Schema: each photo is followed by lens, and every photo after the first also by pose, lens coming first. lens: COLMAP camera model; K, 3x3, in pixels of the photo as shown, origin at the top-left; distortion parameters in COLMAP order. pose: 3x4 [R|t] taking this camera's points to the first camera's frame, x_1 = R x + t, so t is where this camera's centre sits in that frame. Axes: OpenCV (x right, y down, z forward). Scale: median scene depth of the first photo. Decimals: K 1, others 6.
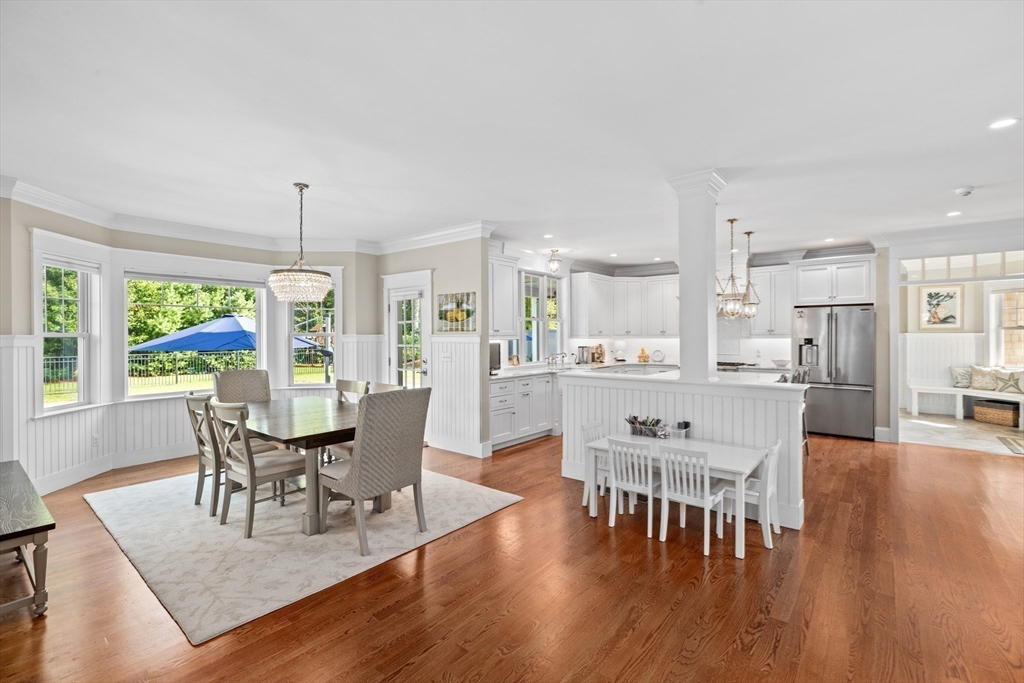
lens RADIAL K [[459.3, 0, 512.0], [0, 459.3, 336.6], [0, 0, 1]] dist [-0.007843, 0.000758]
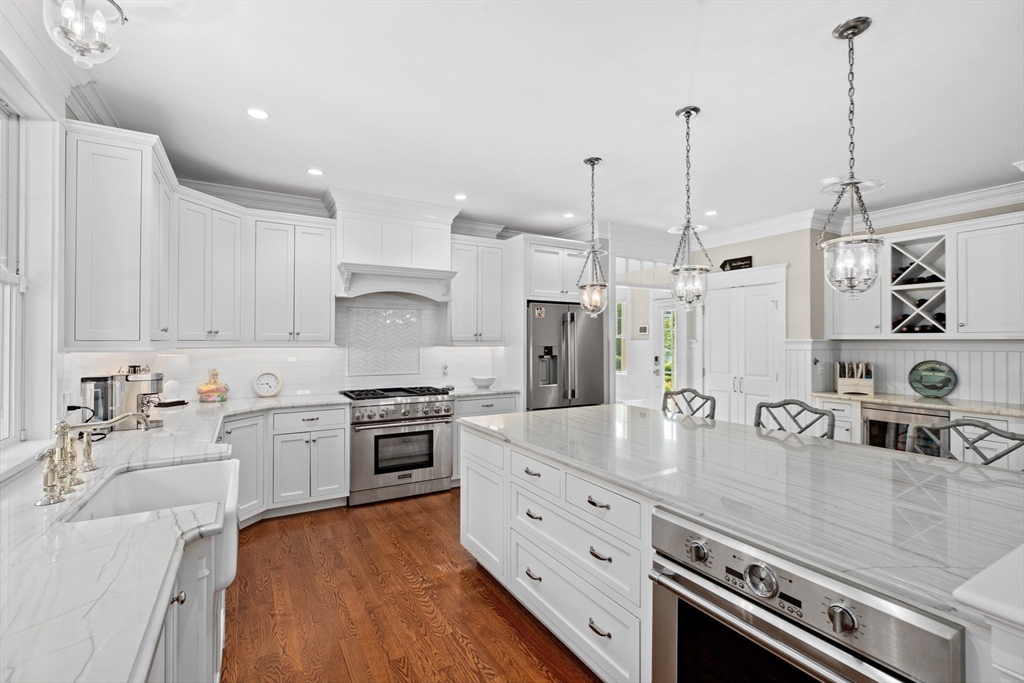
lens RADIAL K [[459.3, 0, 506.5], [0, 459.3, 337.8], [0, 0, 1]] dist [-0.007843, 0.000758]
pose [[0.366947, 0.012117, 0.930163, -0.029649], [-0.000582, 0.999918, -0.012795, -0.000593], [-0.930242, 0.004154, 0.366924, 0.664070]]
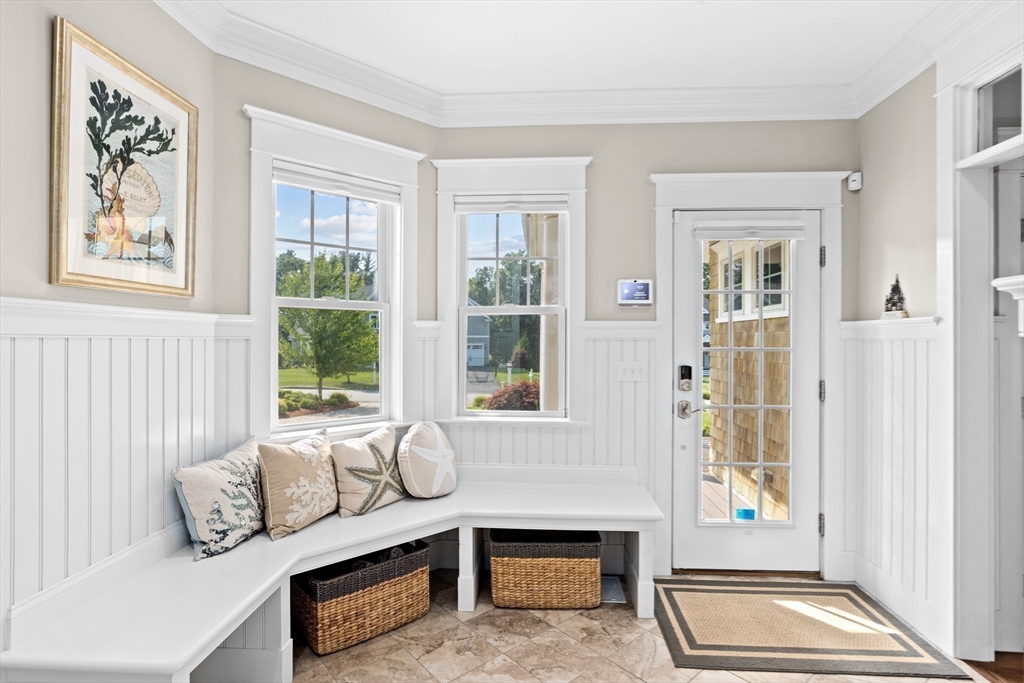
lens RADIAL K [[509.6, 0, 512.9], [0, 509.6, 336.9], [0, 0, 1]] dist [0.000392, -0.000083]
pose [[-0.583224, 0.003878, 0.812302, 0.678320], [0.000675, 0.999991, -0.004289, 0.005648], [-0.812311, -0.001954, -0.583221, 1.013403]]
